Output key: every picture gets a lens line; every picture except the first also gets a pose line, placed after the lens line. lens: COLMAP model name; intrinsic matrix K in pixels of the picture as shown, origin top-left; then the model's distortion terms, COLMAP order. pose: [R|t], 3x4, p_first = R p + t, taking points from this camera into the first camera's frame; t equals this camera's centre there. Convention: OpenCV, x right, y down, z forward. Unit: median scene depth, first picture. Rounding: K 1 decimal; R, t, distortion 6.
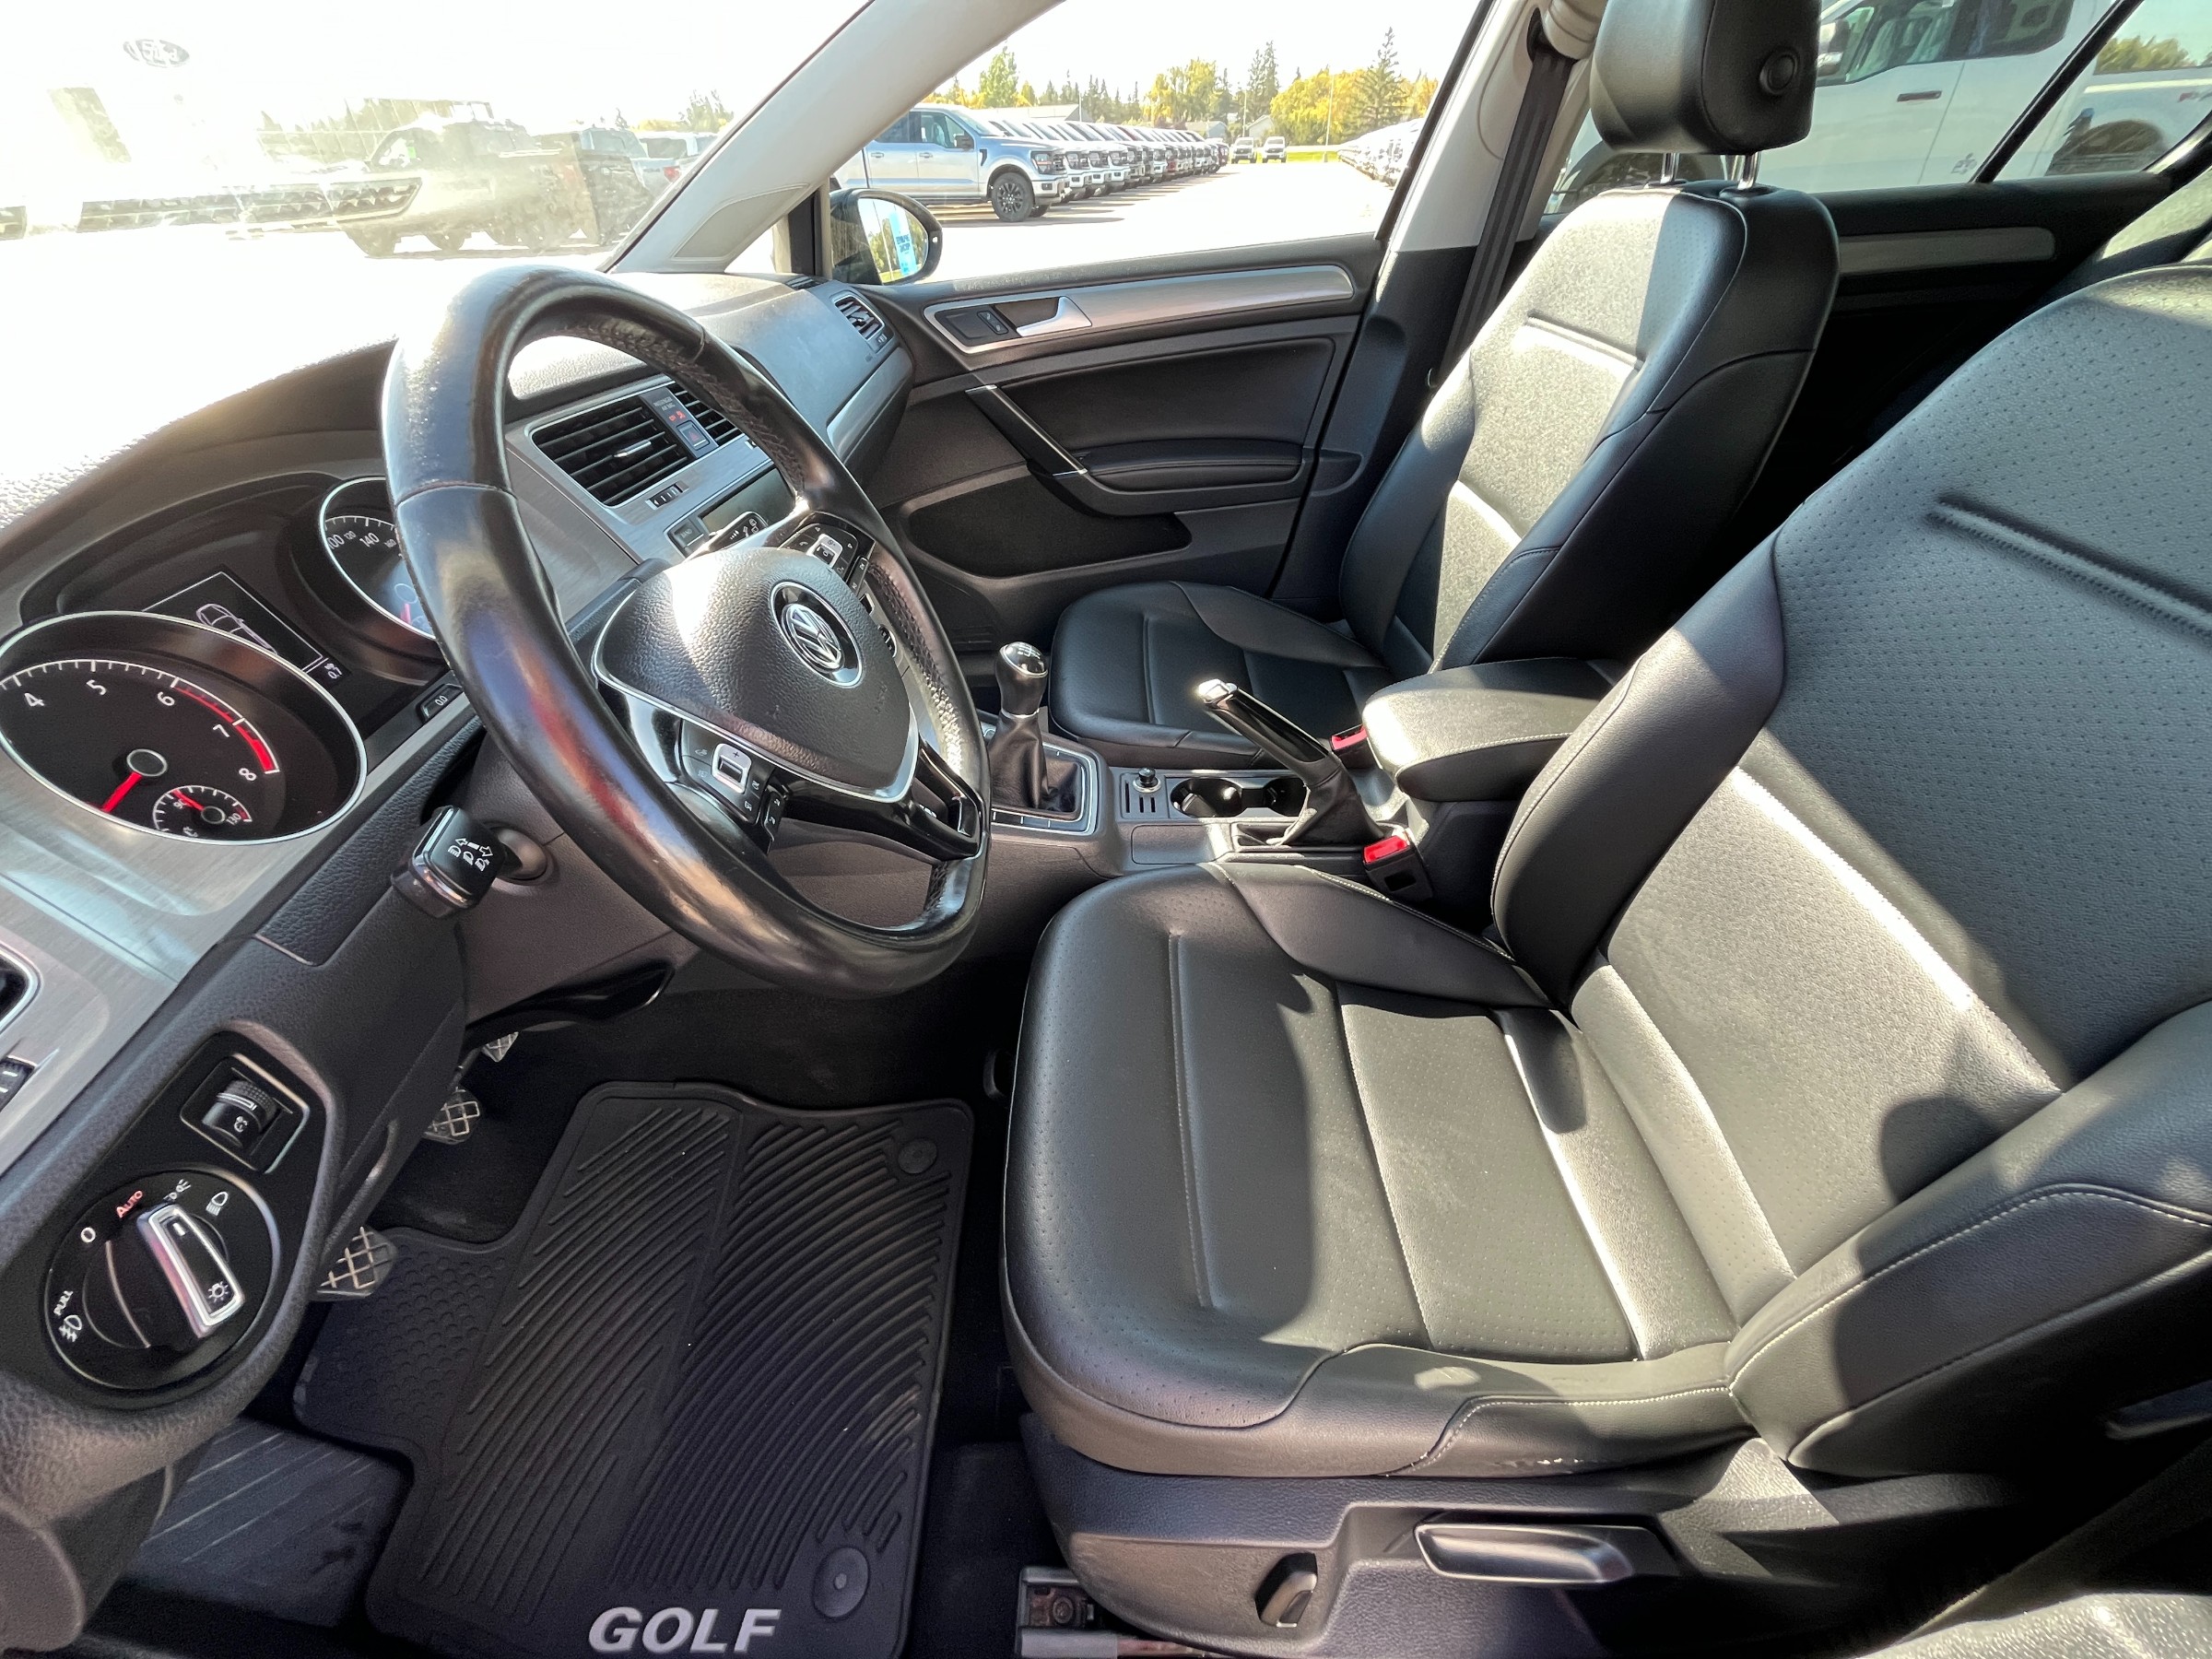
lens RADIAL K [[884.2, 0, 1091.4], [0, 884.2, 827.6], [0, 0, 1]] dist [-0.002674, -0.000526]
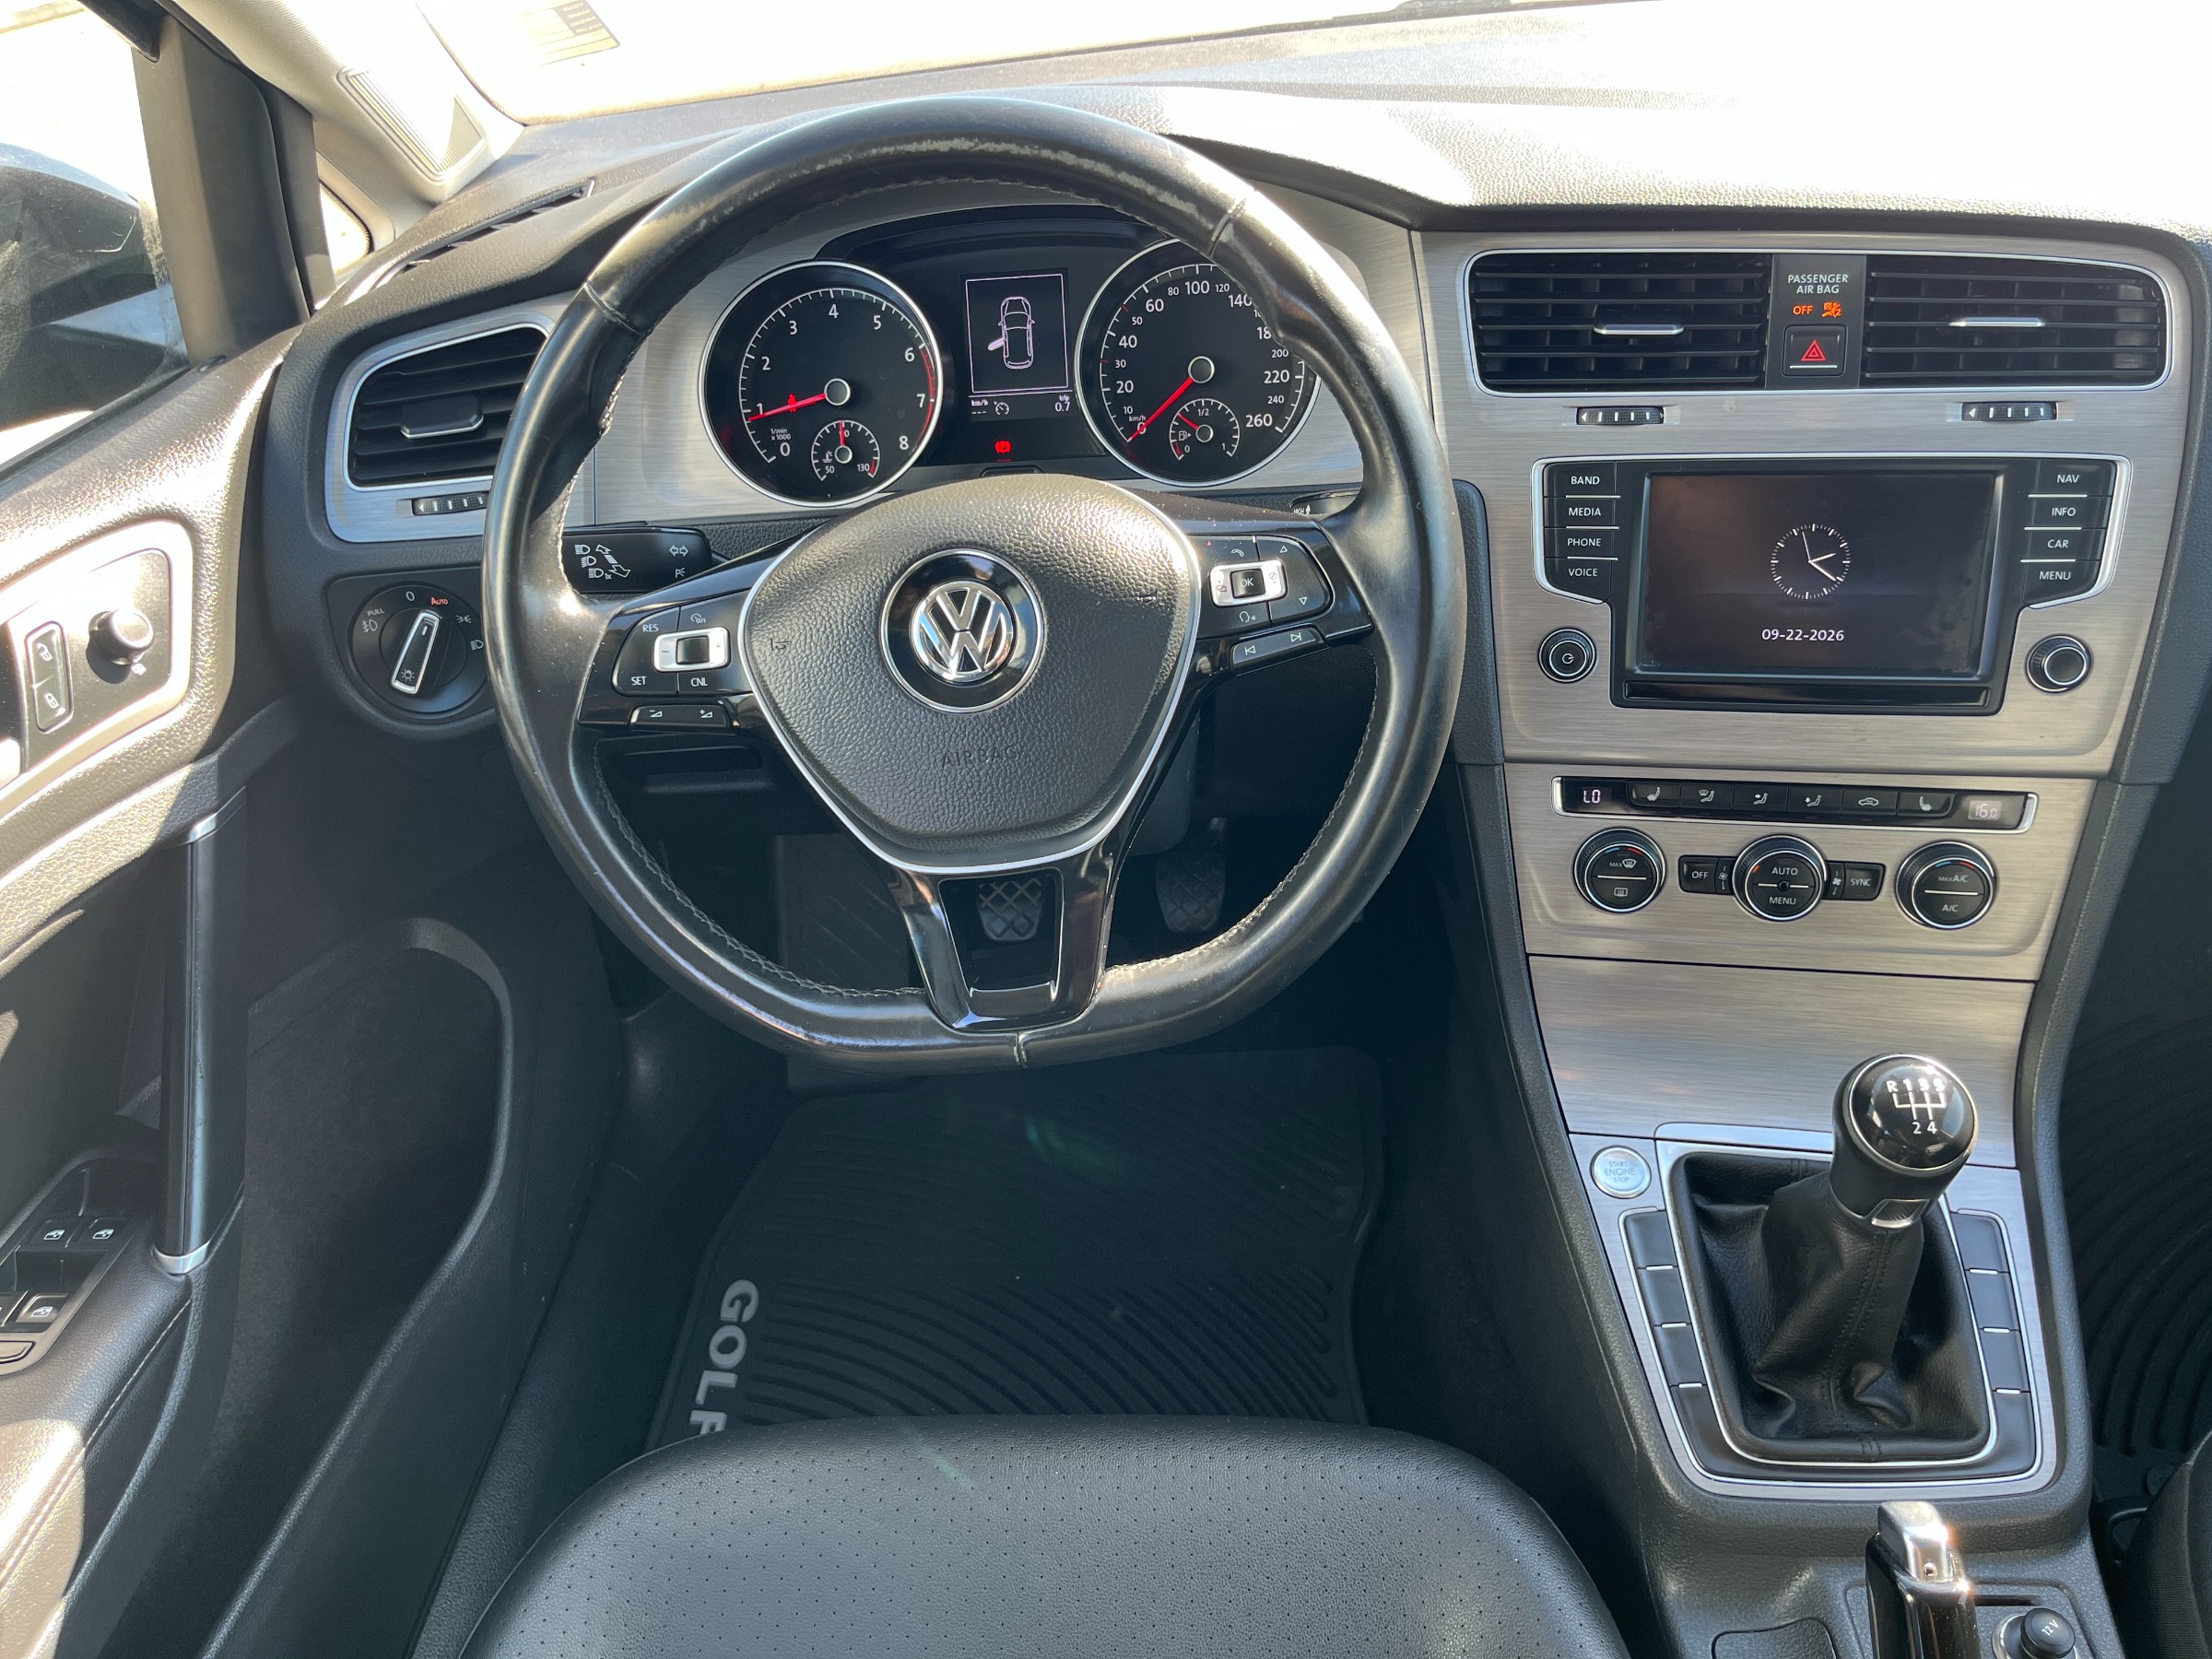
lens RADIAL K [[1663.6, 0, 1098.3], [0, 1663.6, 839.3], [0, 0, 1]] dist [0.011919, -0.013632]
pose [[-0.026323, 0.607182, -0.794127, 0.953254], [-0.548488, 0.655374, 0.519274, -0.953098], [0.835744, 0.449238, 0.315780, 0.809640]]
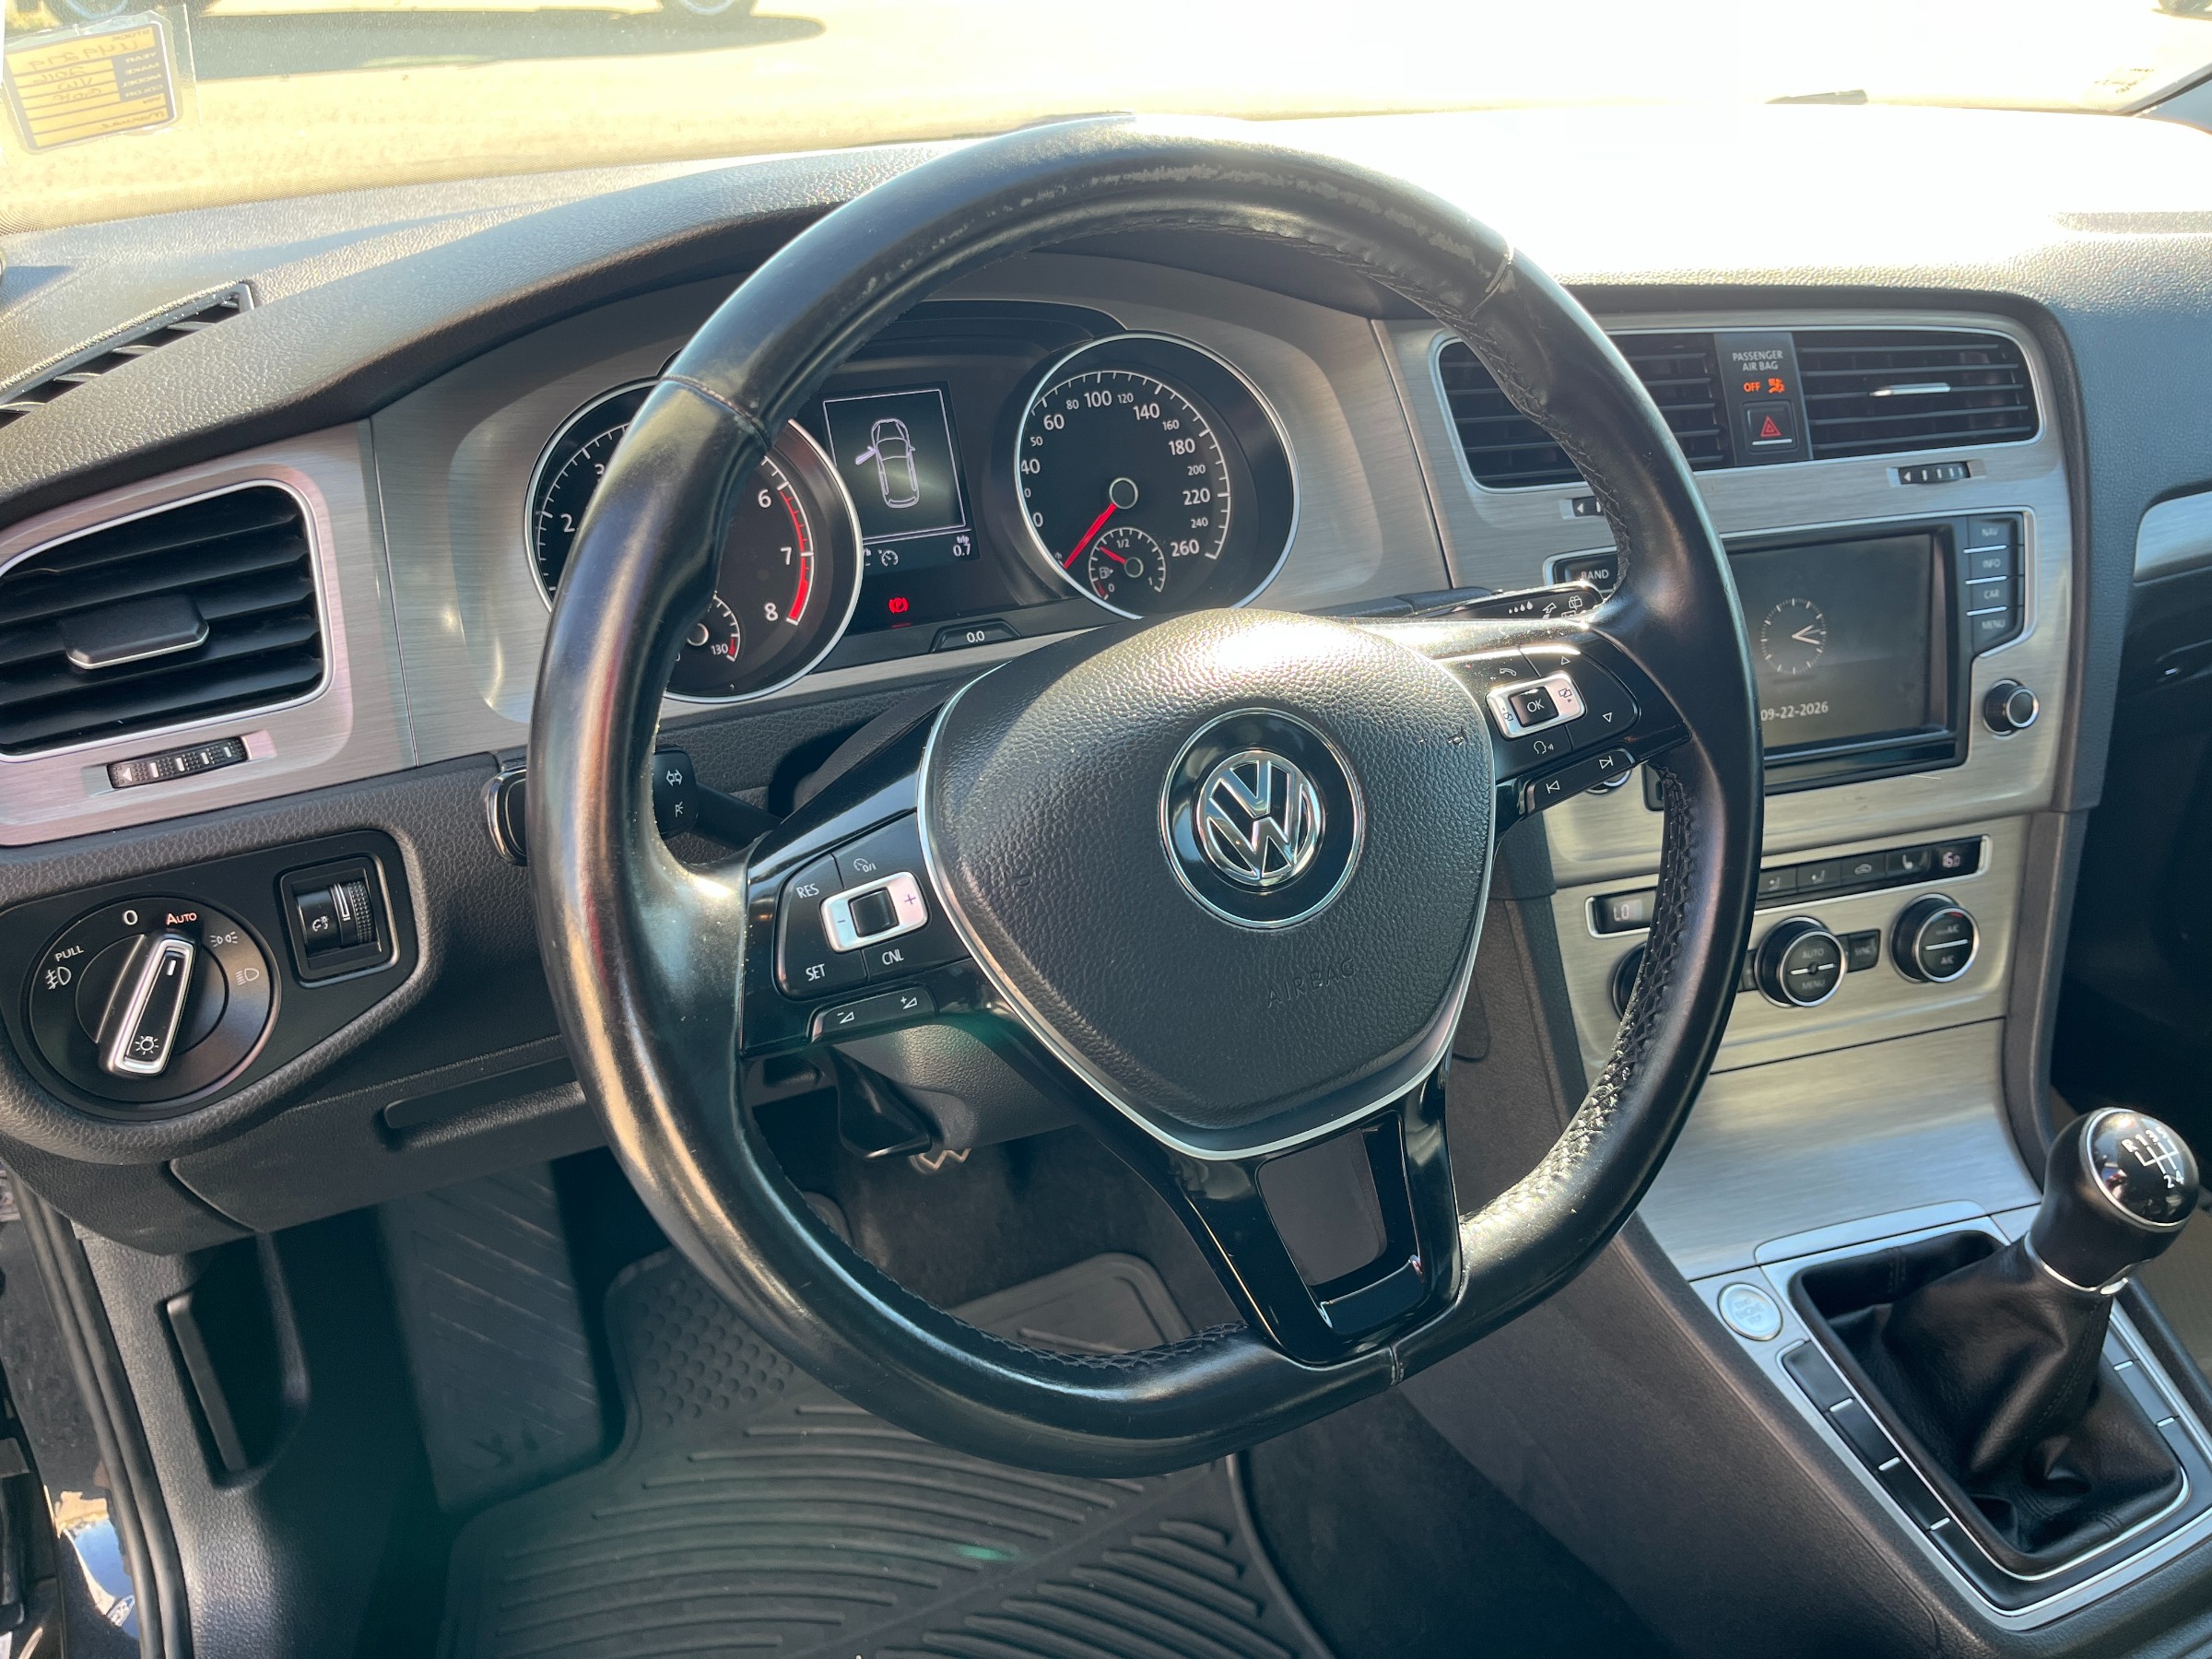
lens RADIAL K [[1663.6, 0, 1102.9], [0, 1663.6, 843.4], [0, 0, 1]] dist [0.011919, -0.013632]
pose [[0.432212, 0.489323, -0.757467, 0.441331], [-0.576470, 0.795857, 0.185189, -0.361524], [0.693452, 0.356616, 0.626059, 0.349684]]
